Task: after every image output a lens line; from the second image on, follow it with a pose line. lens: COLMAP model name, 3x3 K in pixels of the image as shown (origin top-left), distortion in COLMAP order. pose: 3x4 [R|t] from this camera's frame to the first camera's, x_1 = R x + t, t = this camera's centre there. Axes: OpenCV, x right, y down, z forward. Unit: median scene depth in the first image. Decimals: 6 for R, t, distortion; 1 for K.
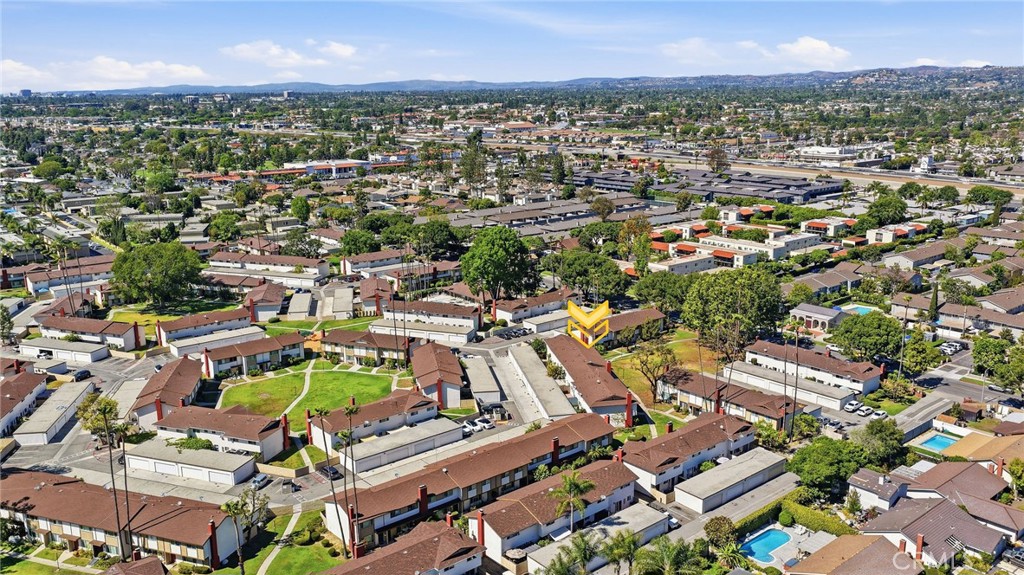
lens RADIAL K [[829.8, 0, 514.7], [0, 829.8, 286.3], [0, 0, 1]] dist [0.006011, 0.002200]
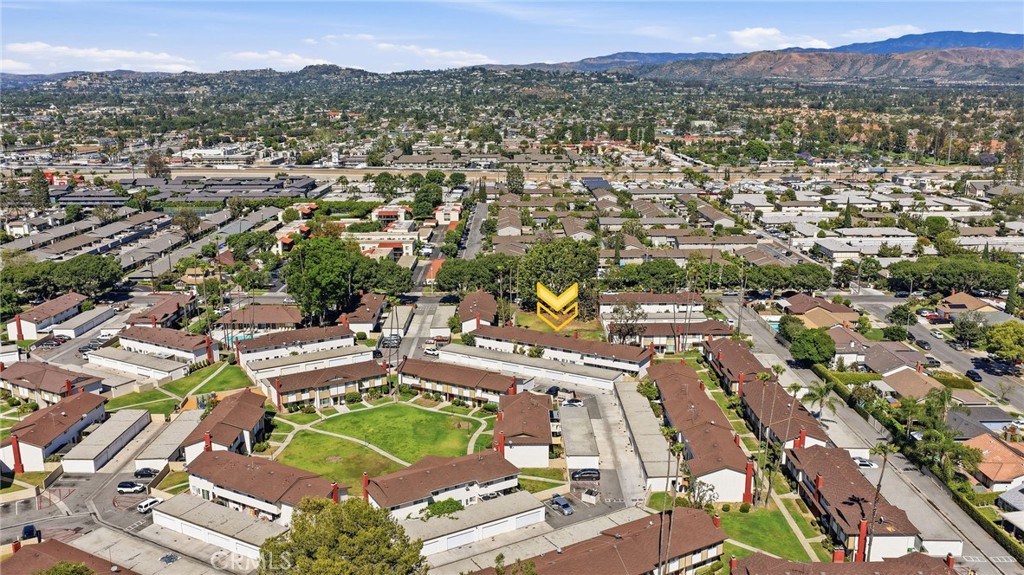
lens RADIAL K [[829.8, 0, 515.1], [0, 829.8, 288.7], [0, 0, 1]] dist [0.006011, 0.002200]
pose [[0.649069, -0.174177, 0.740522, -0.689480], [0.174917, 0.981525, 0.077548, -0.060010], [-0.740347, 0.079196, 0.667543, 0.275871]]
